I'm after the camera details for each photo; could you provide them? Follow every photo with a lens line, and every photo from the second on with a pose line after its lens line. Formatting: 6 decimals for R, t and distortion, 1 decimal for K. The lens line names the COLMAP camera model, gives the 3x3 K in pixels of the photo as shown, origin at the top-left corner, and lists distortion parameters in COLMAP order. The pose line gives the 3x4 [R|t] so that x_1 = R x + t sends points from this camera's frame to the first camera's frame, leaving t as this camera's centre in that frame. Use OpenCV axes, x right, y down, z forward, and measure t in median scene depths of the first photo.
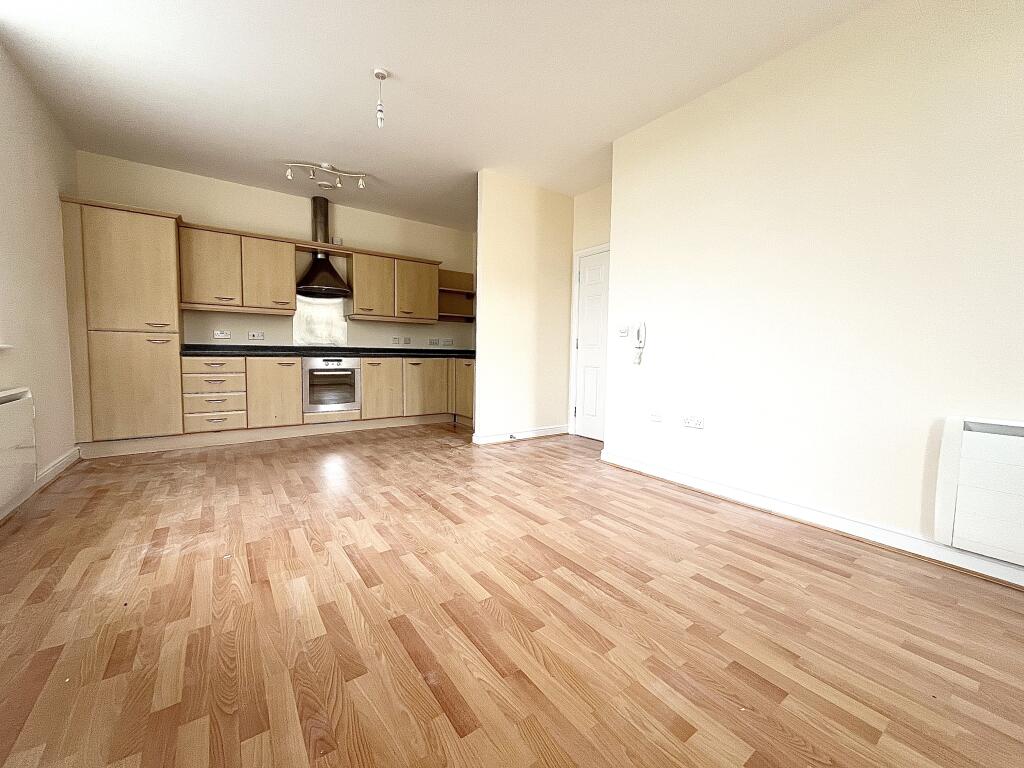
lens RADIAL K [[410.7, 0, 511.6], [0, 410.7, 379.6], [0, 0, 1]] dist [-0.001548, -0.000357]
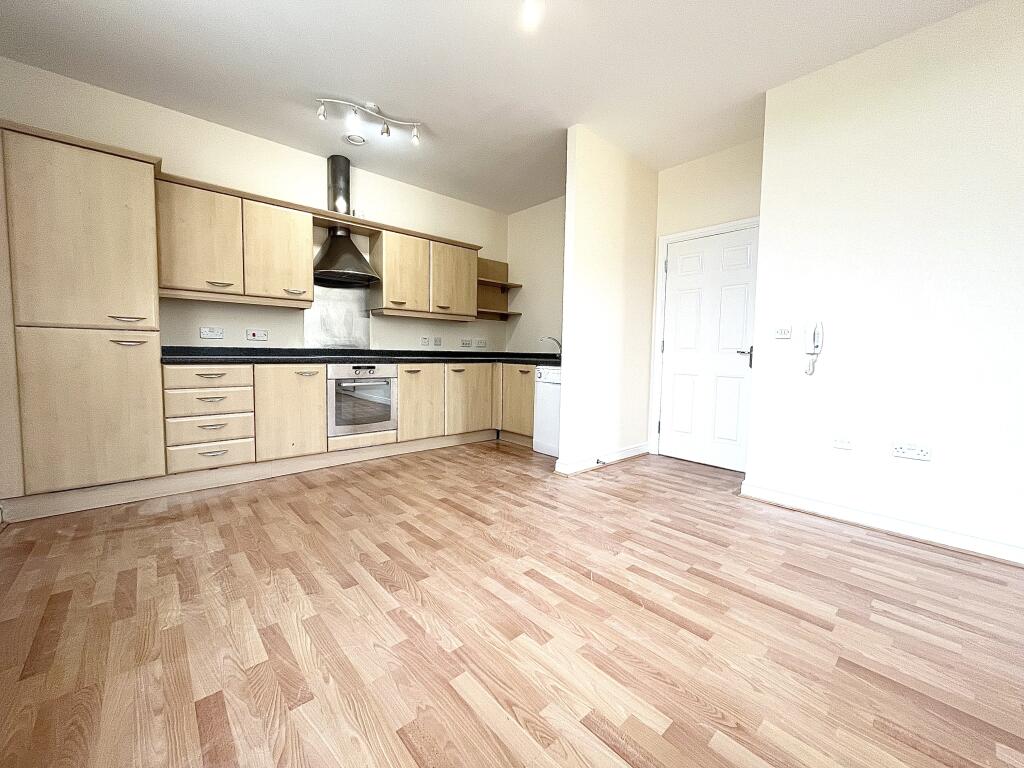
lens RADIAL K [[410.7, 0, 510.7], [0, 410.7, 379.4], [0, 0, 1]] dist [-0.001548, -0.000357]
pose [[0.993909, -0.006182, 0.110031, -0.313865], [0.006070, 0.999981, 0.001358, -0.030117], [-0.110037, -0.000682, 0.993927, 0.259288]]
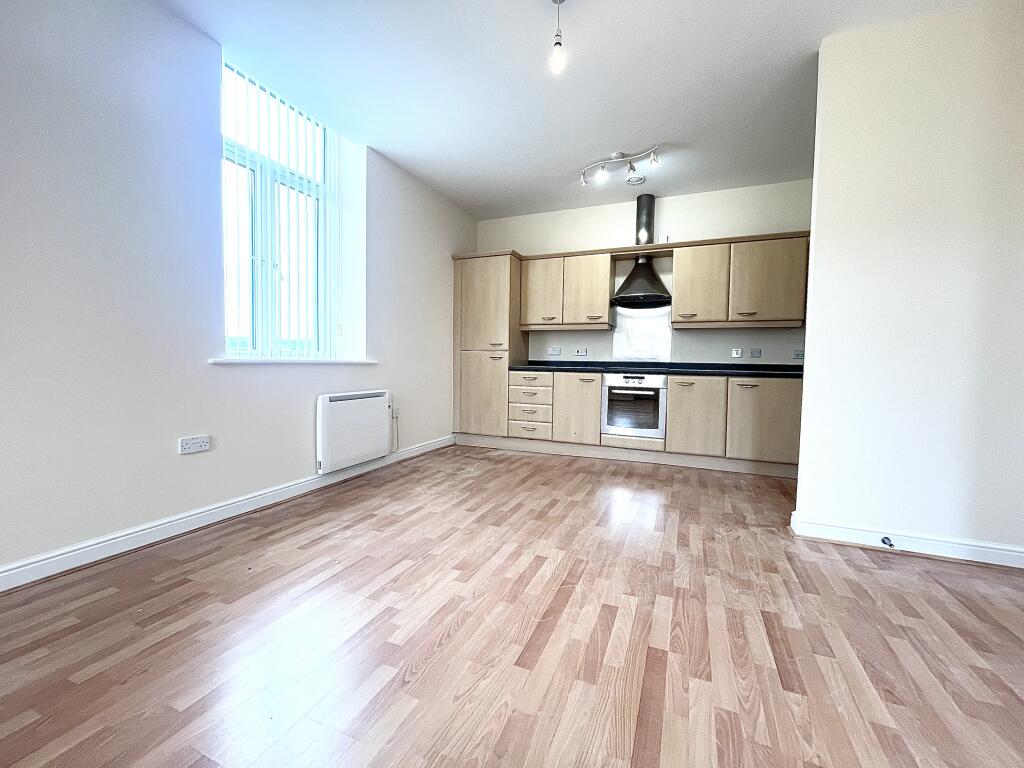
lens RADIAL K [[410.7, 0, 518.2], [0, 410.7, 380.3], [0, 0, 1]] dist [-0.001548, -0.000357]
pose [[0.528739, 0.031460, -0.848201, 0.215465], [-0.066619, 0.997768, -0.004521, -0.026237], [0.846166, 0.058897, 0.529655, 0.425768]]
